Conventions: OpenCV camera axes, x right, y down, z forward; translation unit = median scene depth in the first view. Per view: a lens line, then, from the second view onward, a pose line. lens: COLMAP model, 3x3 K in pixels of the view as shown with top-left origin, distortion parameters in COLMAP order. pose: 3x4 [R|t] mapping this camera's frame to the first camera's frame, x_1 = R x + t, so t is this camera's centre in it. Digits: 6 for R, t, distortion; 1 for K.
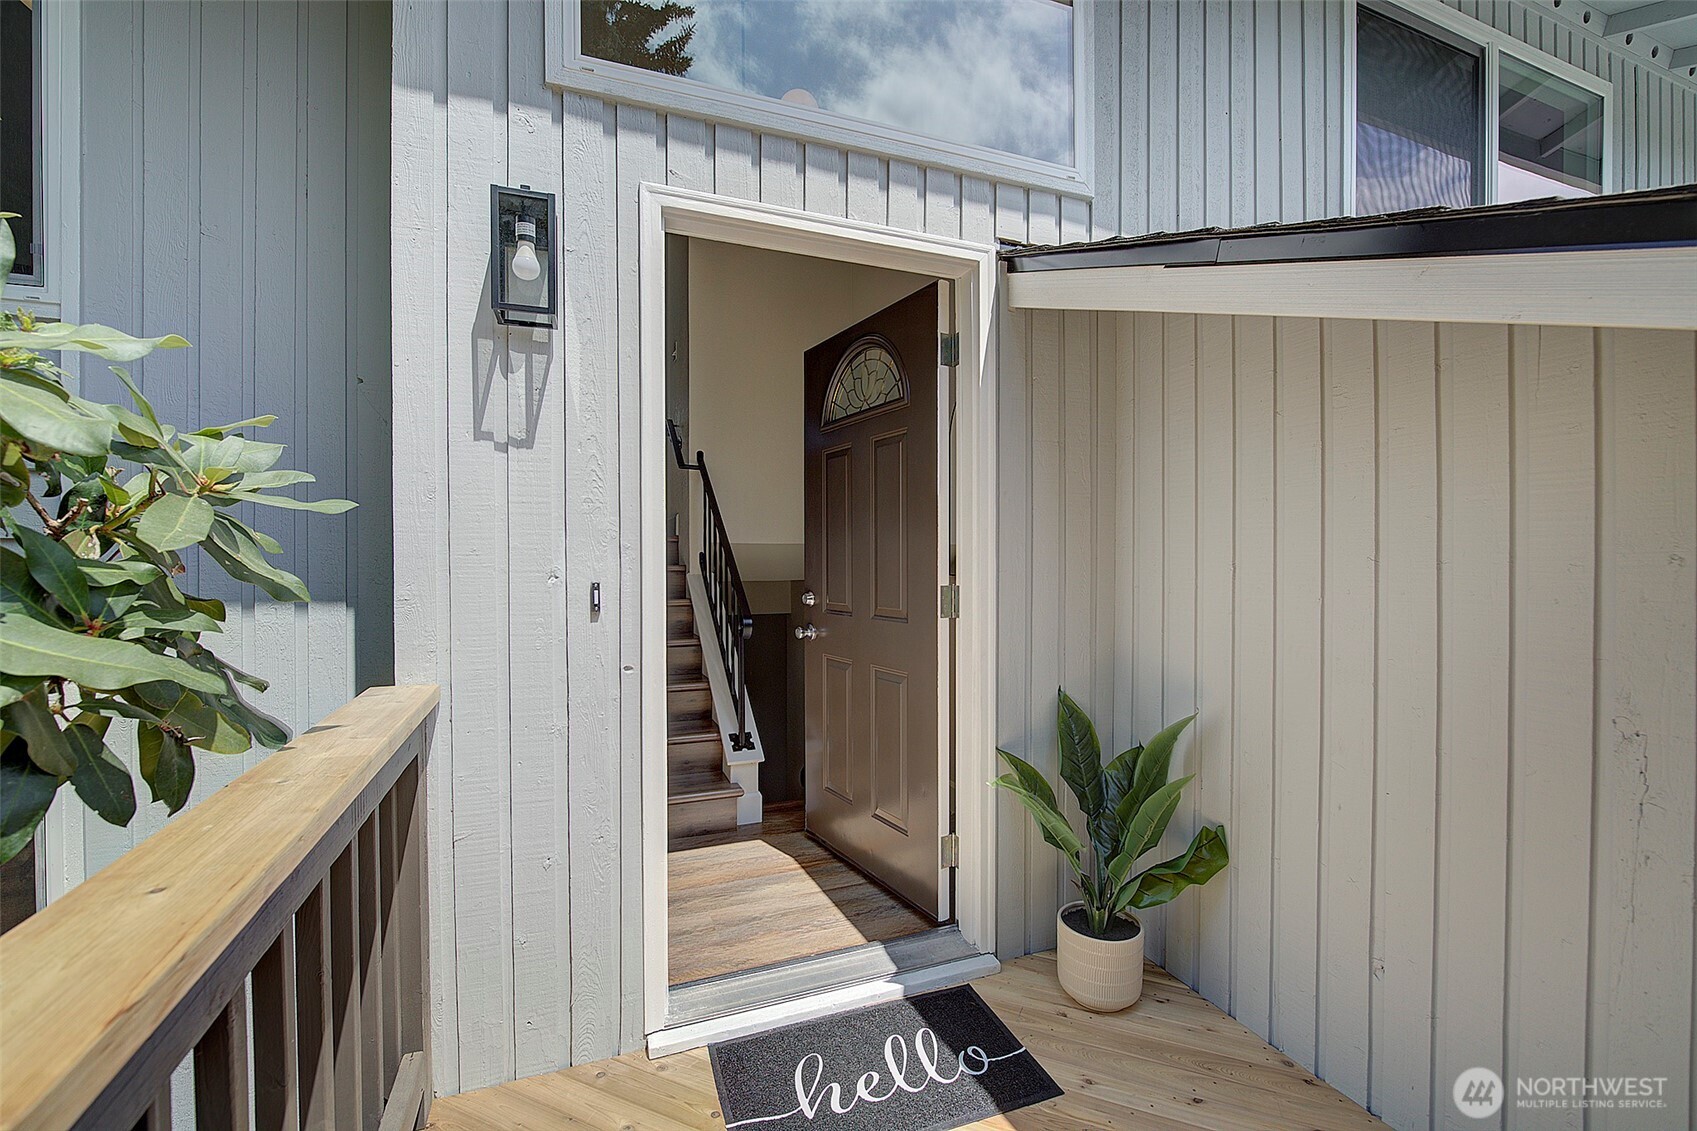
lens RADIAL K [[738.2, 0, 848.0], [0, 738.2, 562.8], [0, 0, 1]] dist [-0.015493, 0.002312]
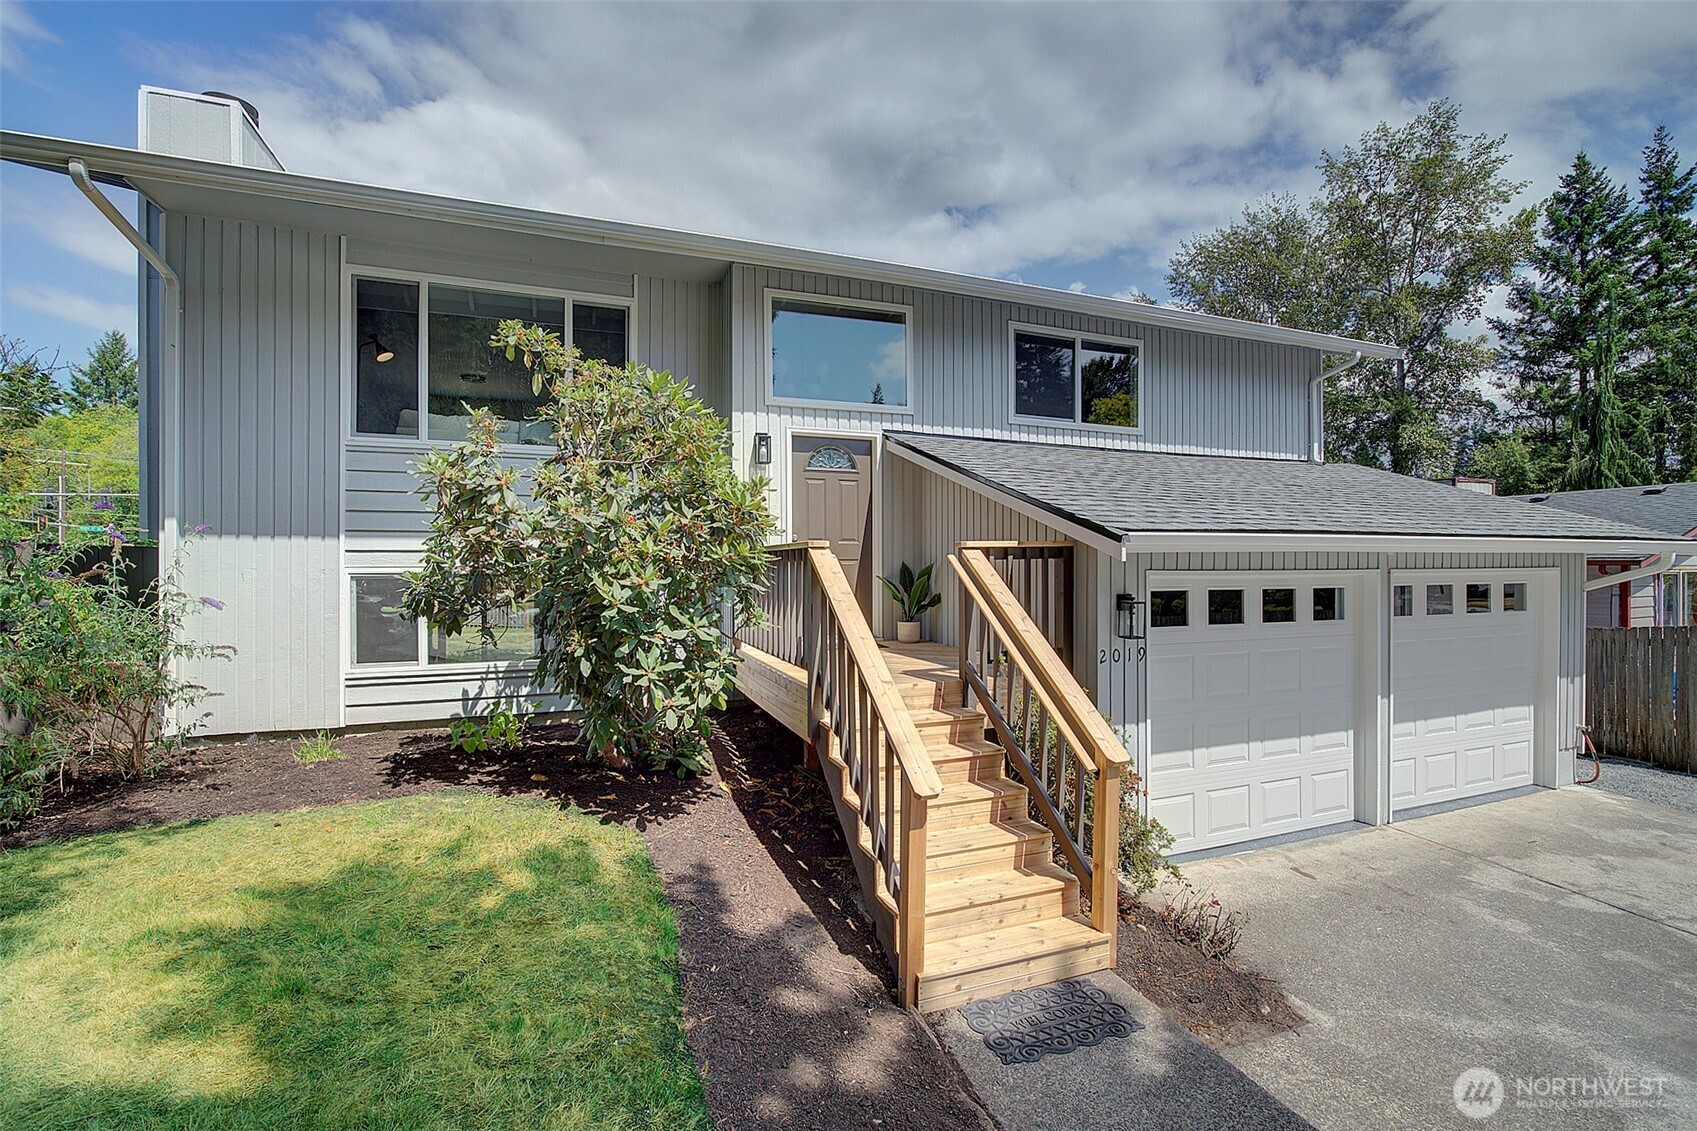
lens RADIAL K [[738.2, 0, 848.1], [0, 738.2, 571.7], [0, 0, 1]] dist [-0.015493, 0.002312]
pose [[0.999925, -0.005490, -0.010906, 0.082958], [0.005399, 0.999950, -0.008378, 0.280394], [0.010951, 0.008319, 0.999905, -2.752790]]
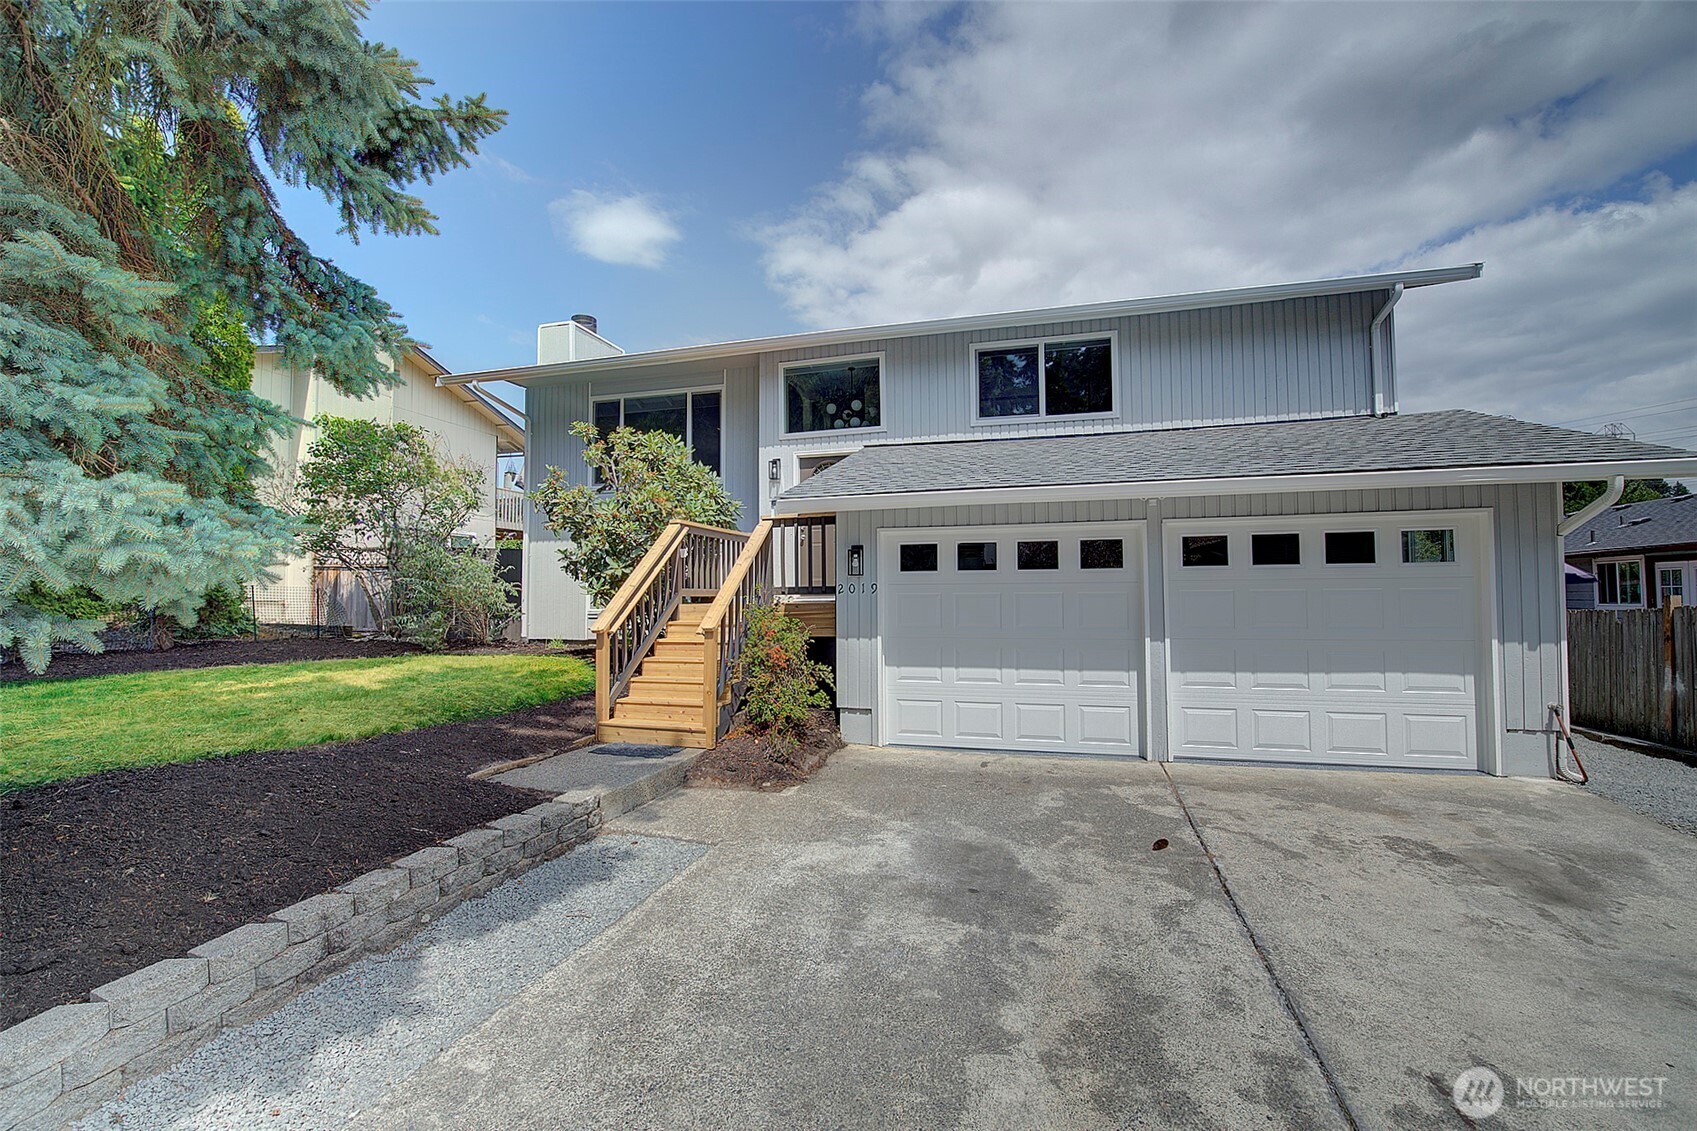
lens RADIAL K [[738.2, 0, 848.0], [0, 738.2, 569.4], [0, 0, 1]] dist [-0.015493, 0.002312]
pose [[0.792976, -0.030394, -0.608494, 3.352762], [0.000309, 0.998775, -0.049485, 0.658196], [0.609253, 0.039052, 0.792014, -3.127974]]
